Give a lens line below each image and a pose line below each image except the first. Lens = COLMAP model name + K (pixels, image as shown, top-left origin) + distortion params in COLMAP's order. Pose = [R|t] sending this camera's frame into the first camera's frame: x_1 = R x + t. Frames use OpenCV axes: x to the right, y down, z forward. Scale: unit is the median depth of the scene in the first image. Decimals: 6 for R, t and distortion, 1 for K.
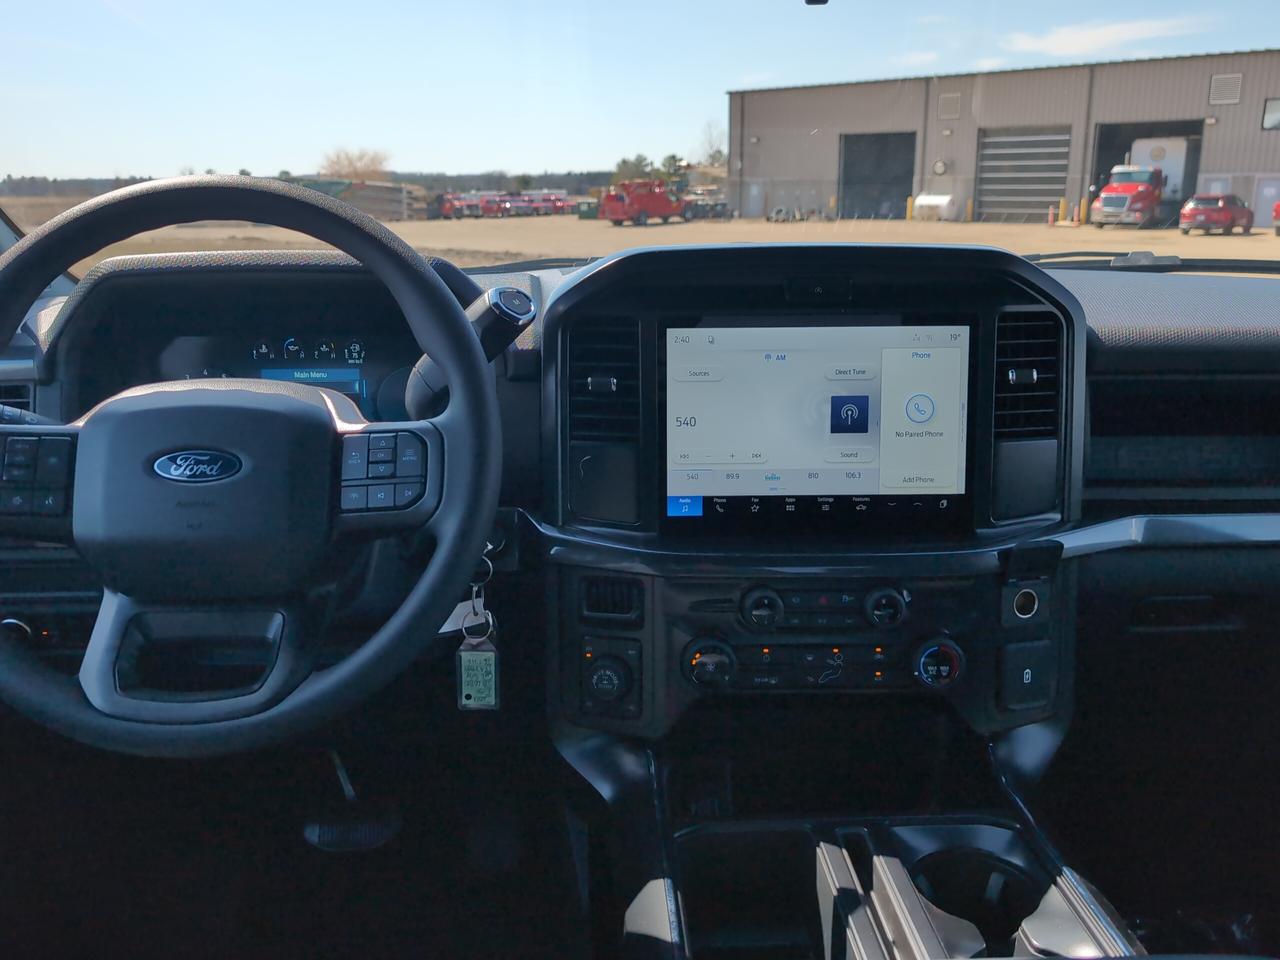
lens RADIAL K [[1077.6, 0, 640.0], [0, 1077.6, 480.0], [0, 0, 1]] dist [0.026465, -0.020678]
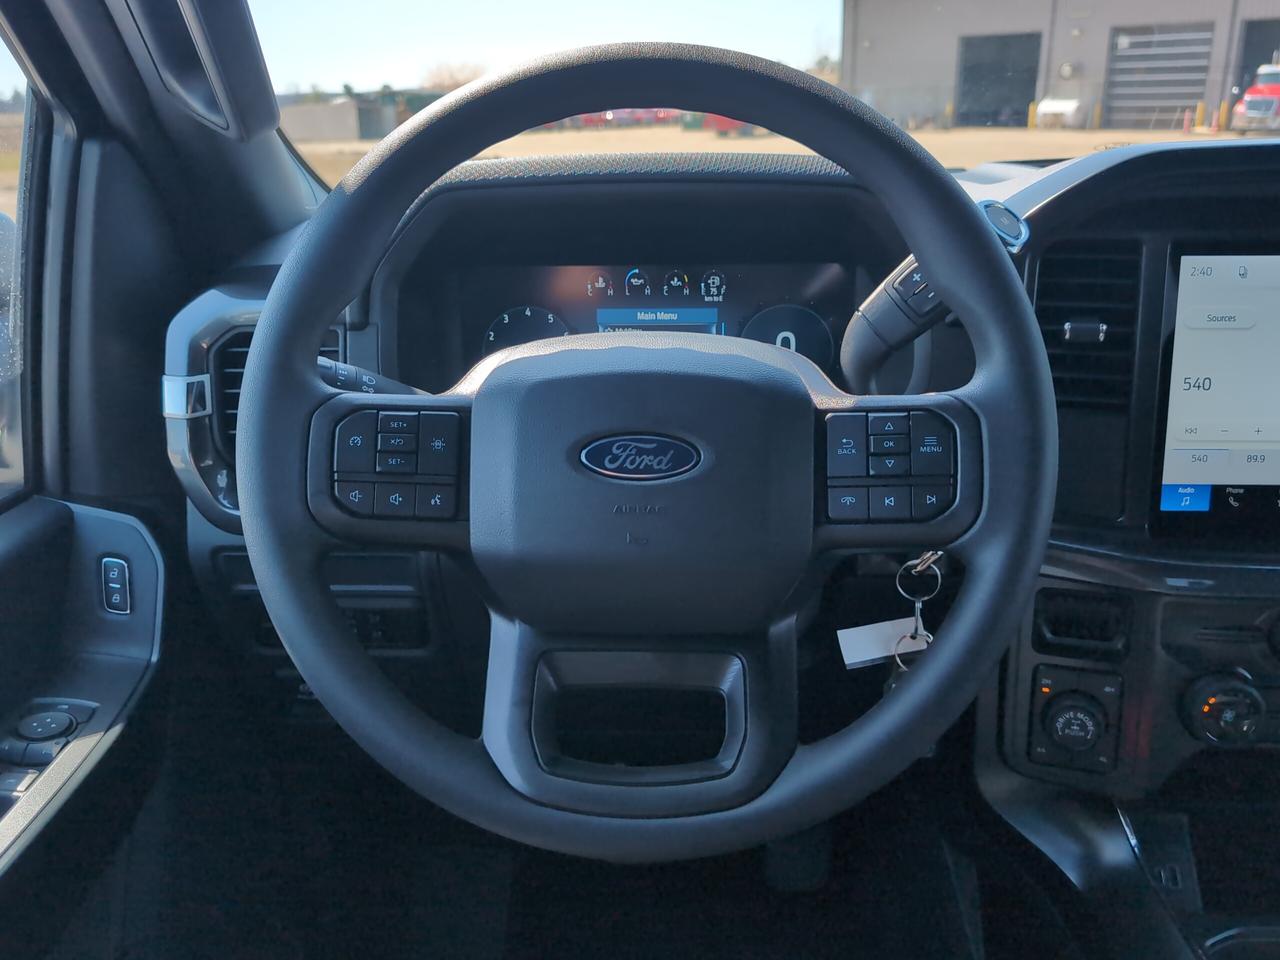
lens RADIAL K [[1077.6, 0, 640.0], [0, 1077.6, 480.0], [0, 0, 1]] dist [0.026465, -0.020678]
pose [[0.995976, 0.017892, -0.087814, -0.246088], [-0.011244, 0.997073, 0.075626, -0.036937], [0.088910, -0.074334, 0.993262, 0.203741]]
